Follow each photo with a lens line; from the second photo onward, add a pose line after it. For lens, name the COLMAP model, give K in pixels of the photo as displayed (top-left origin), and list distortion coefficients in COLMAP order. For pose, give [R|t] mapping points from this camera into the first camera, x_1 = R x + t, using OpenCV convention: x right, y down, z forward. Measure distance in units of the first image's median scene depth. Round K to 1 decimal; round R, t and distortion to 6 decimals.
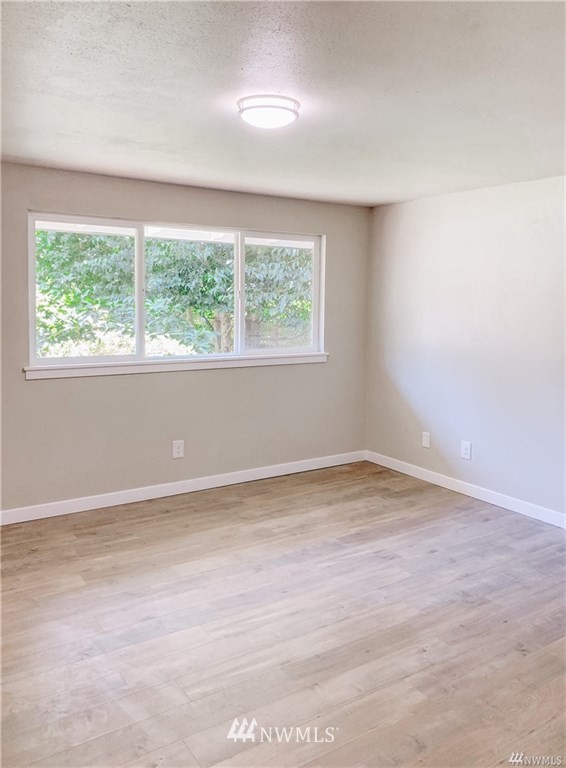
lens RADIAL K [[605.5, 0, 283.0], [0, 605.5, 384.0], [0, 0, 1]] dist [0.000372, 0.000025]
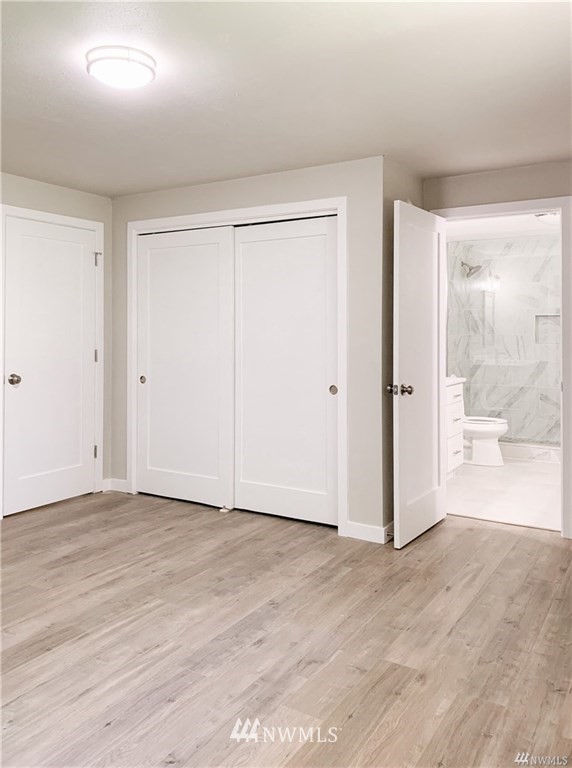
lens RADIAL K [[599.7, 0, 286.0], [0, 599.7, 384.0], [0, 0, 1]] dist [0.007962, -0.003944]
pose [[-0.902878, 0.019084, -0.429473, 0.097762], [-0.075362, 0.976518, 0.201825, -0.142685], [0.423240, 0.214589, -0.880238, 1.569318]]
